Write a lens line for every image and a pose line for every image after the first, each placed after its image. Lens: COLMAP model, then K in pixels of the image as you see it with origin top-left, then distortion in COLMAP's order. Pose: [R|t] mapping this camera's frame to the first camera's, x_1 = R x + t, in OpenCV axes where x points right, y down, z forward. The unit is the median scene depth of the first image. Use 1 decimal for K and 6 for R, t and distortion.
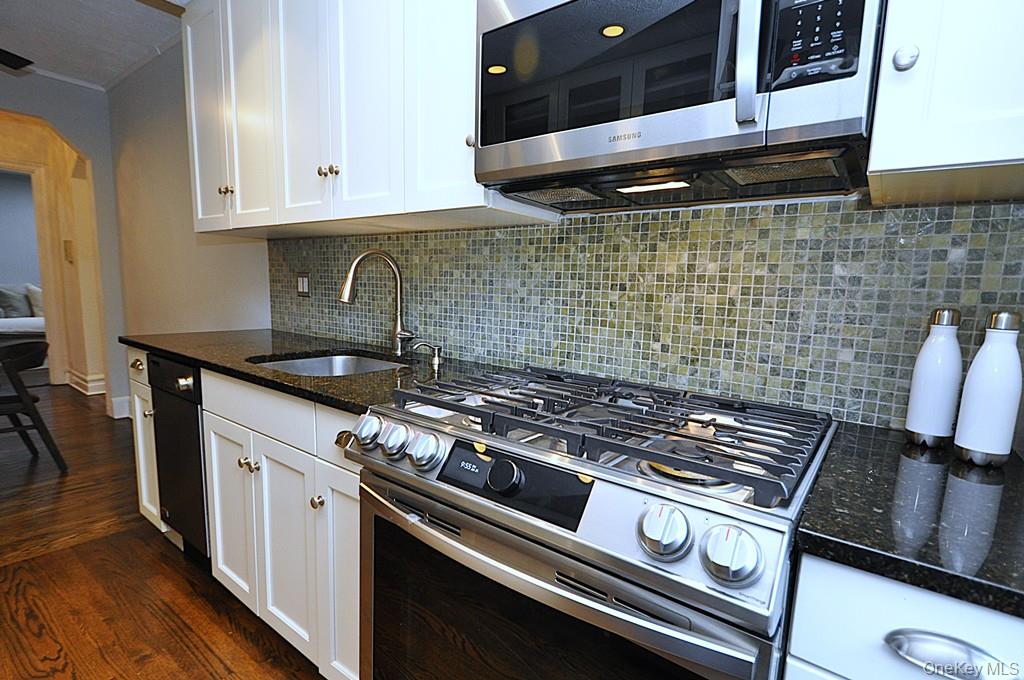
lens RADIAL K [[485.1, 0, 509.3], [0, 485.1, 356.3], [0, 0, 1]] dist [0.001772, -0.000219]
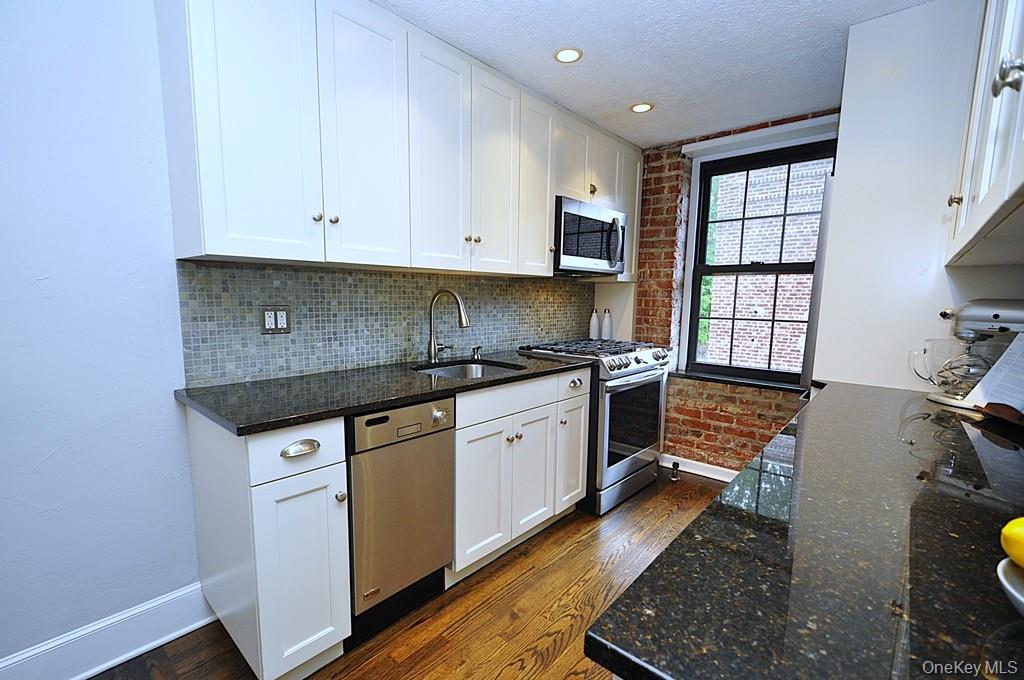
lens RADIAL K [[450.3, 0, 509.6], [0, 450.3, 355.4], [0, 0, 1]] dist [0.011349, -0.008754]
pose [[0.084675, -0.162253, 0.983109, -1.737619], [0.134810, 0.979446, 0.150037, -0.221594], [-0.987247, 0.119828, 0.104808, 0.774094]]
